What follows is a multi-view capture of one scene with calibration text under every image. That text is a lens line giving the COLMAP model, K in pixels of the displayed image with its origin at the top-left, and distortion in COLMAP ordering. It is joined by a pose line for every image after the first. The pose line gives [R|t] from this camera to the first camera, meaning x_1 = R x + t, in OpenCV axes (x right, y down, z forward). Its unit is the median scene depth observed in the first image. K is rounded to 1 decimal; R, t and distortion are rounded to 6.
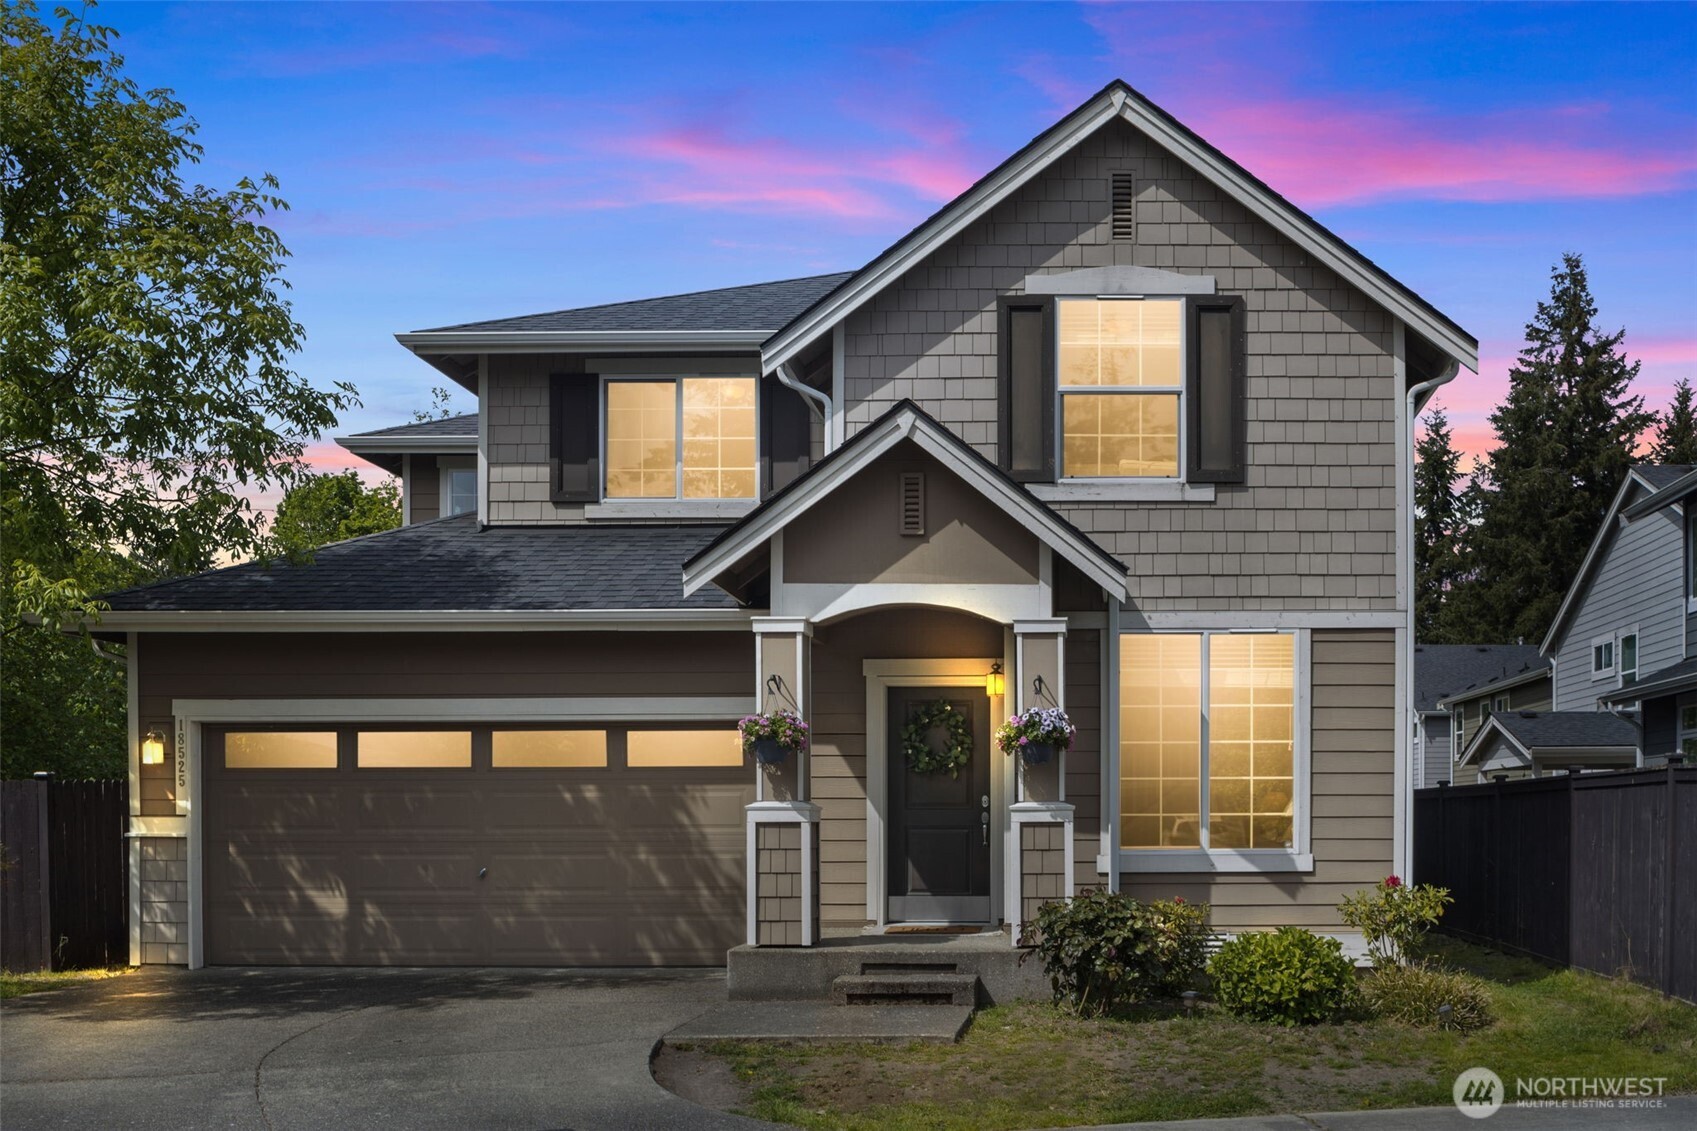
lens RADIAL K [[863.6, 0, 842.6], [0, 863.6, 566.9], [0, 0, 1]] dist [0.001616, -0.010388]
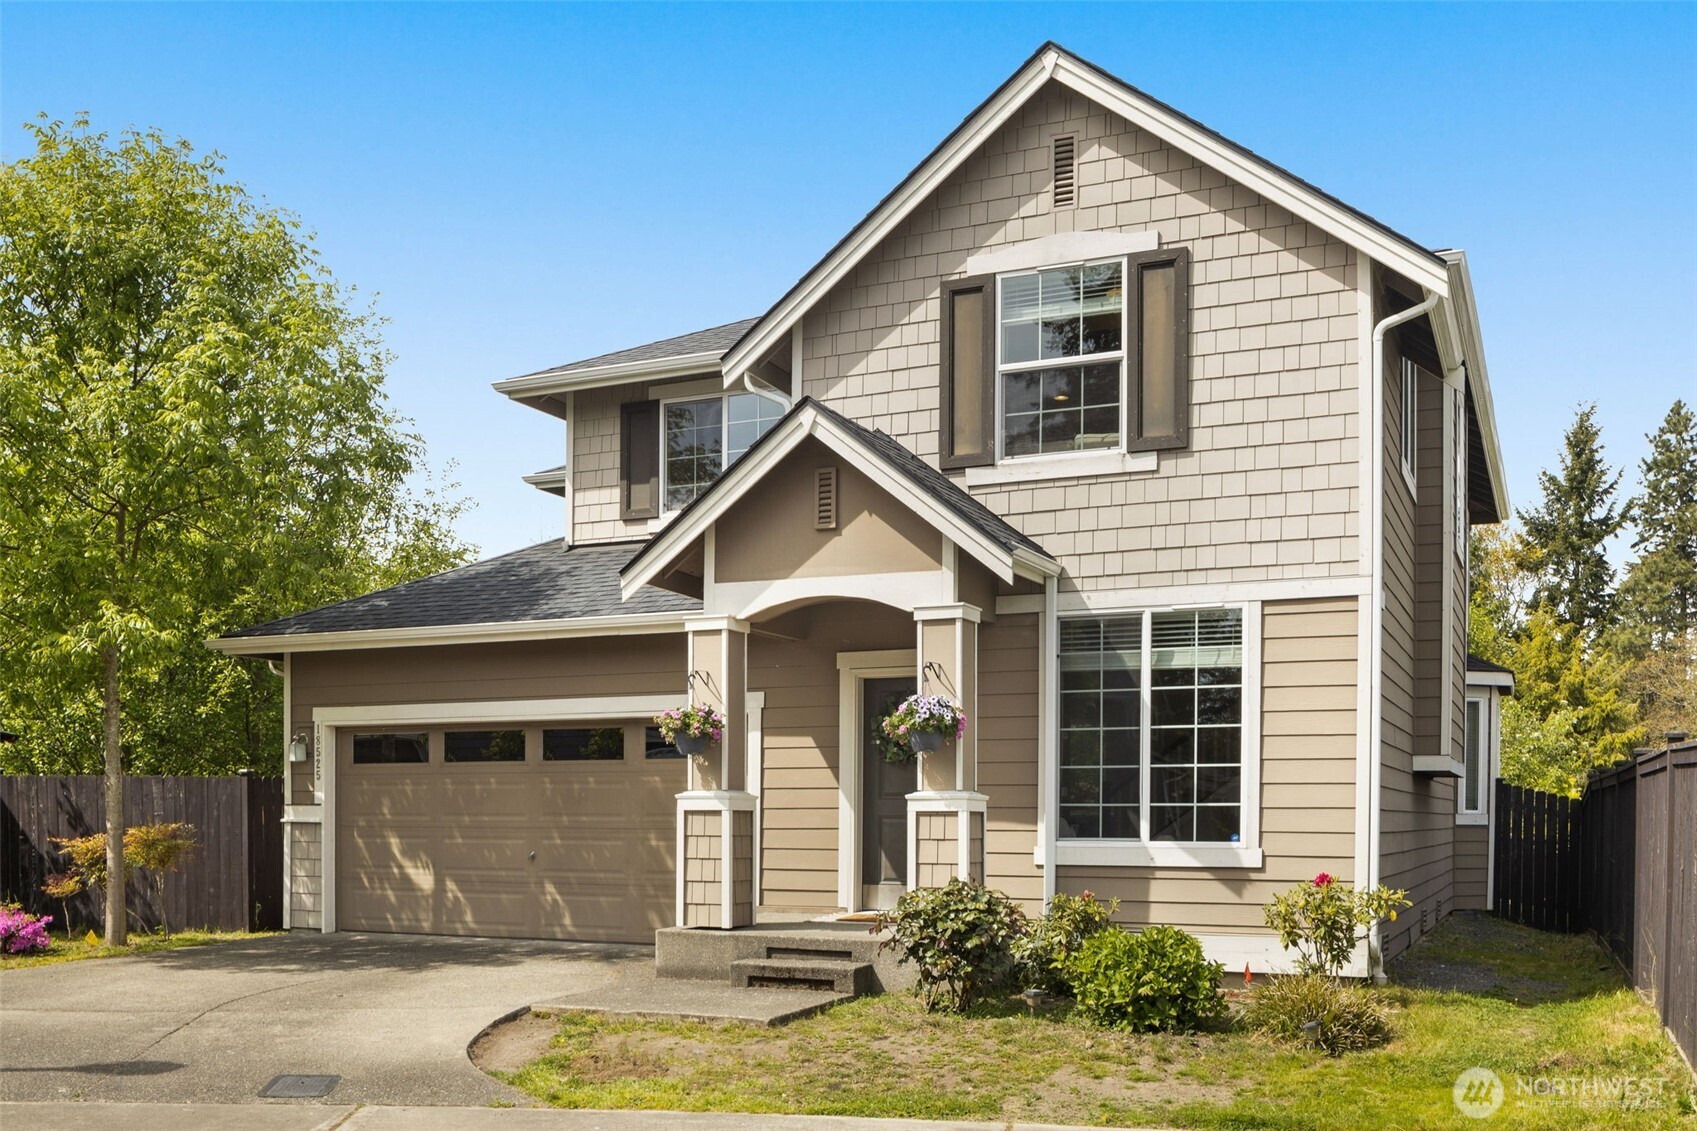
lens RADIAL K [[837.9, 0, 848.5], [0, 837.9, 565.5], [0, 0, 1]] dist [0.002532, -0.010207]
pose [[0.973081, -0.060055, -0.222503, 0.299568], [0.059586, 0.998184, -0.008829, 0.015291], [0.222629, -0.004667, 0.974892, 0.039399]]
